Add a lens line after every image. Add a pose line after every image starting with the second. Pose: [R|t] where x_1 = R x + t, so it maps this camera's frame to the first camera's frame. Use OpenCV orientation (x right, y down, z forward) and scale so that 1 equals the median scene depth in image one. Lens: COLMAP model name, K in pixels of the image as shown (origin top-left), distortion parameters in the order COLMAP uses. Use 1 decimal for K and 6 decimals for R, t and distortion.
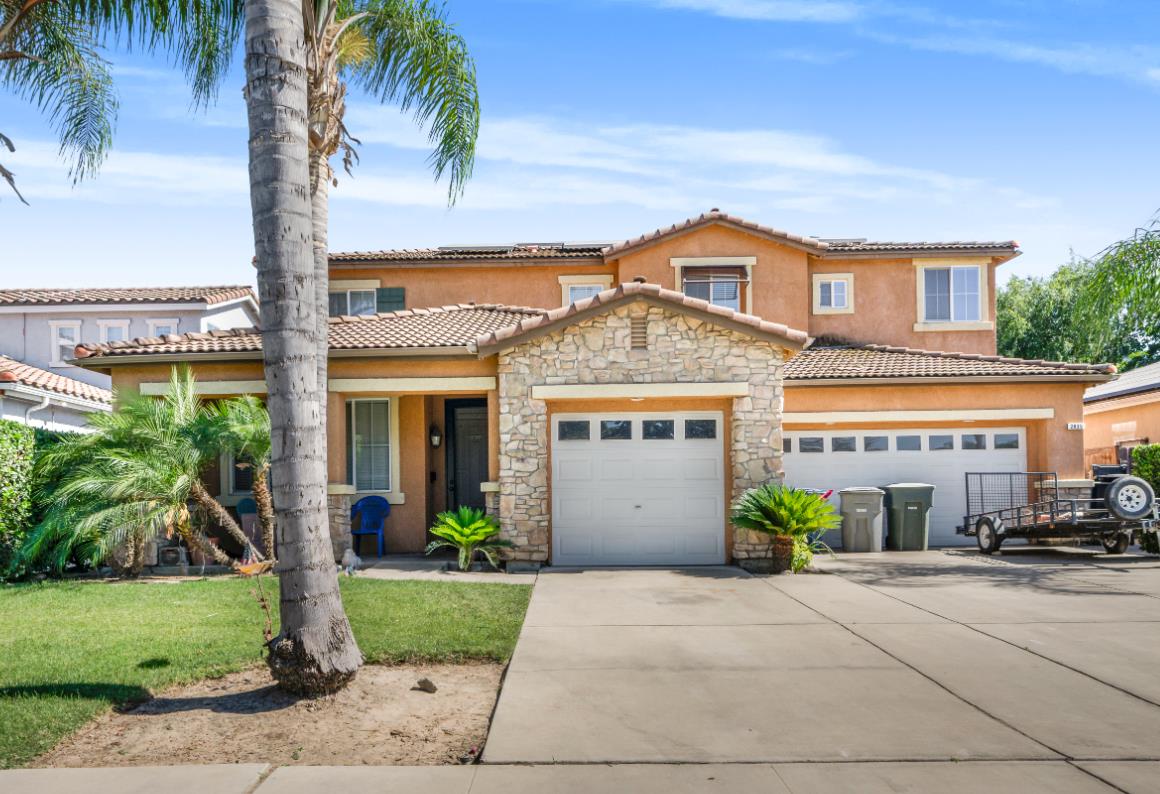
lens RADIAL K [[884.2, 0, 578.3], [0, 884.2, 487.7], [0, 0, 1]] dist [0.005927, 0.004425]
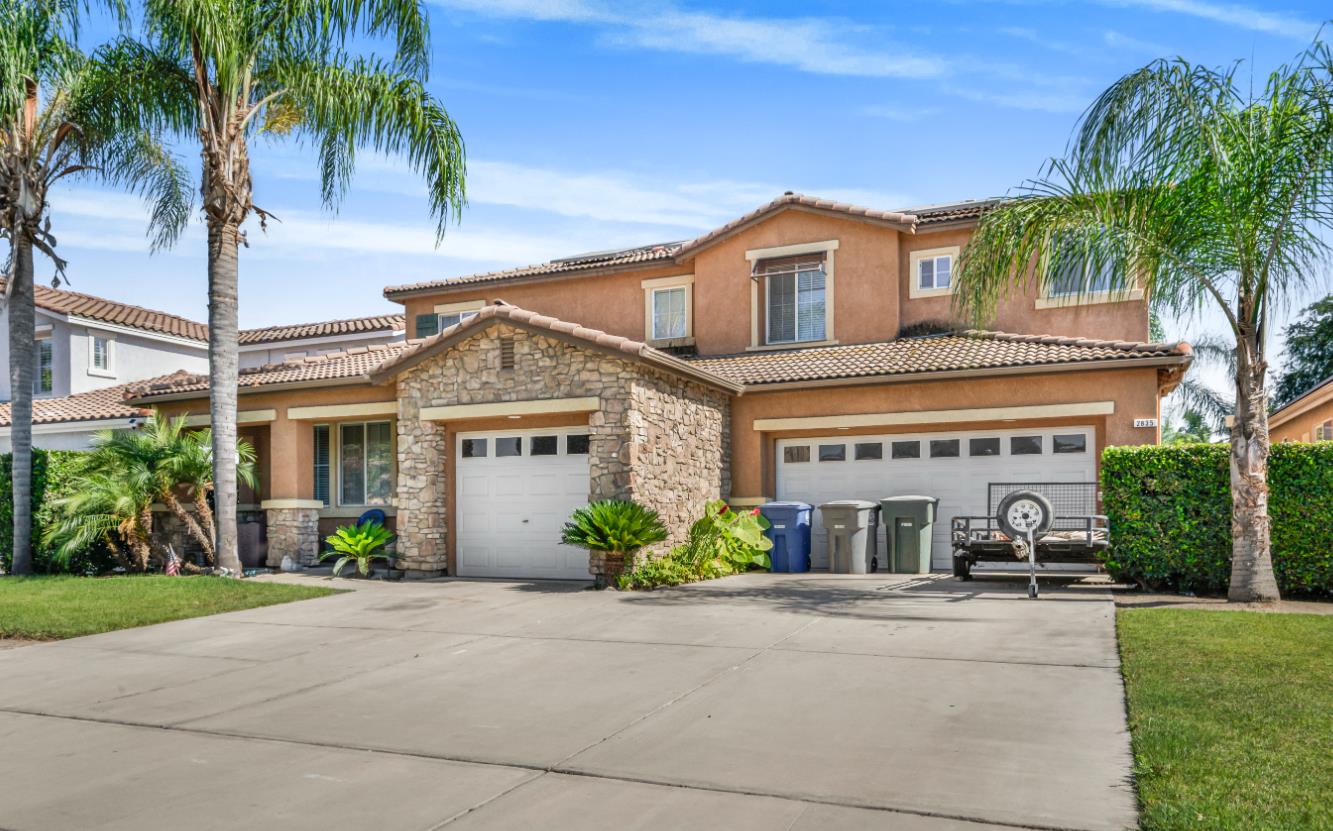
lens RADIAL K [[997.8, 0, 634.3], [0, 997.8, 510.2], [0, 0, 1]] dist [0.017386, 0.001415]
pose [[0.912160, 0.003364, -0.409821, 0.683720], [0.003368, 0.999871, 0.015704, -0.009181], [0.409821, -0.015705, 0.912031, -0.007598]]
